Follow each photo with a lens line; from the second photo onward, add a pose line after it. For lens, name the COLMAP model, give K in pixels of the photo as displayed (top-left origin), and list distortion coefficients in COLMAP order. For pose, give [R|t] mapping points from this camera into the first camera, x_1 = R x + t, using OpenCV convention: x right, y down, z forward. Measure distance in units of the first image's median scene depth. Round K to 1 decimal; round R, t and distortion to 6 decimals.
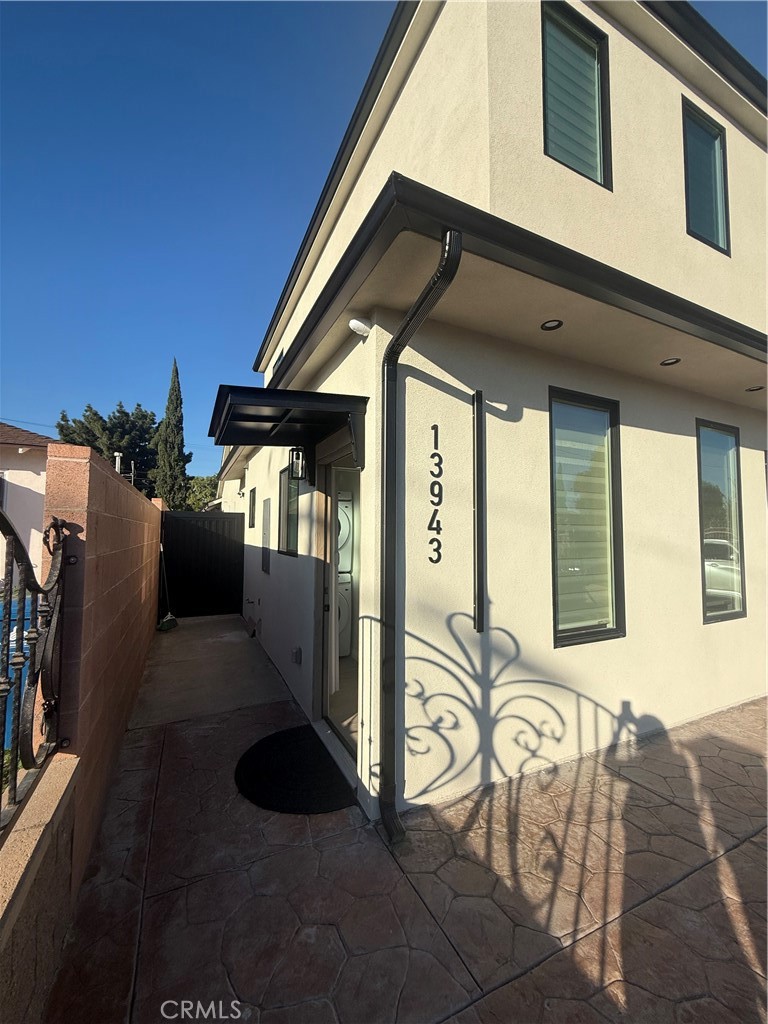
lens RADIAL K [[408.8, 0, 381.9], [0, 408.8, 511.6], [0, 0, 1]] dist [-0.001413, 0.000197]
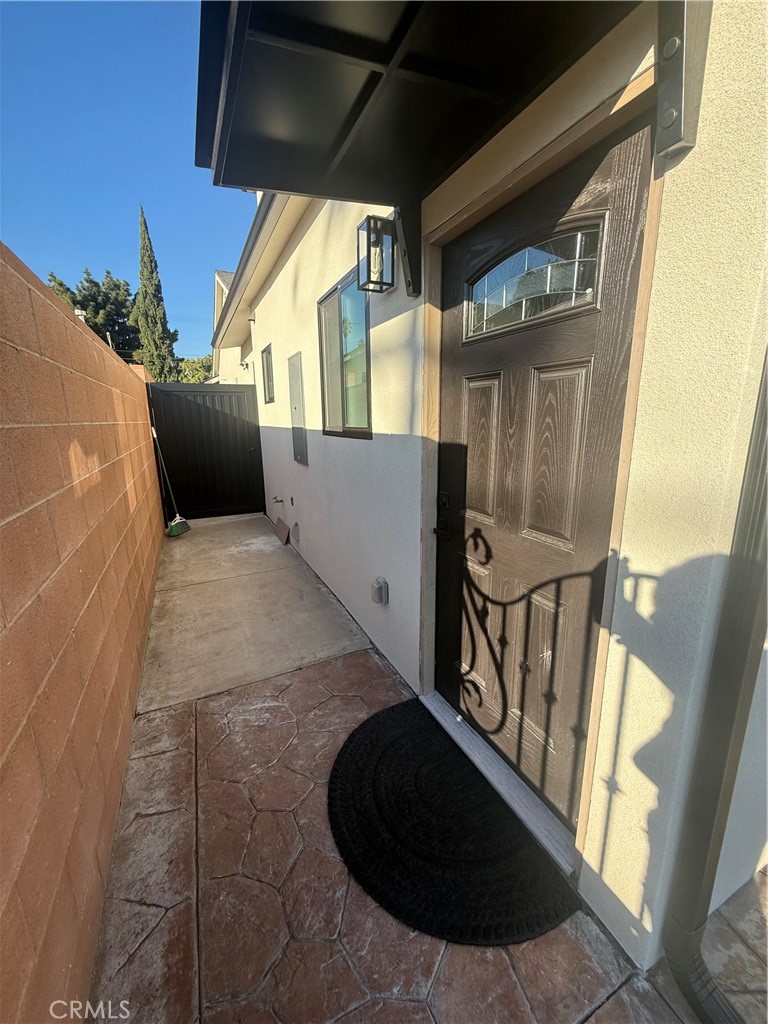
lens RADIAL K [[408.8, 0, 381.9], [0, 408.8, 511.6], [0, 0, 1]] dist [-0.001413, 0.000197]
pose [[0.999790, -0.017904, -0.009972, -0.153043], [0.019955, 0.961365, 0.274553, 0.040823], [0.004671, -0.274694, 0.961520, 0.319905]]
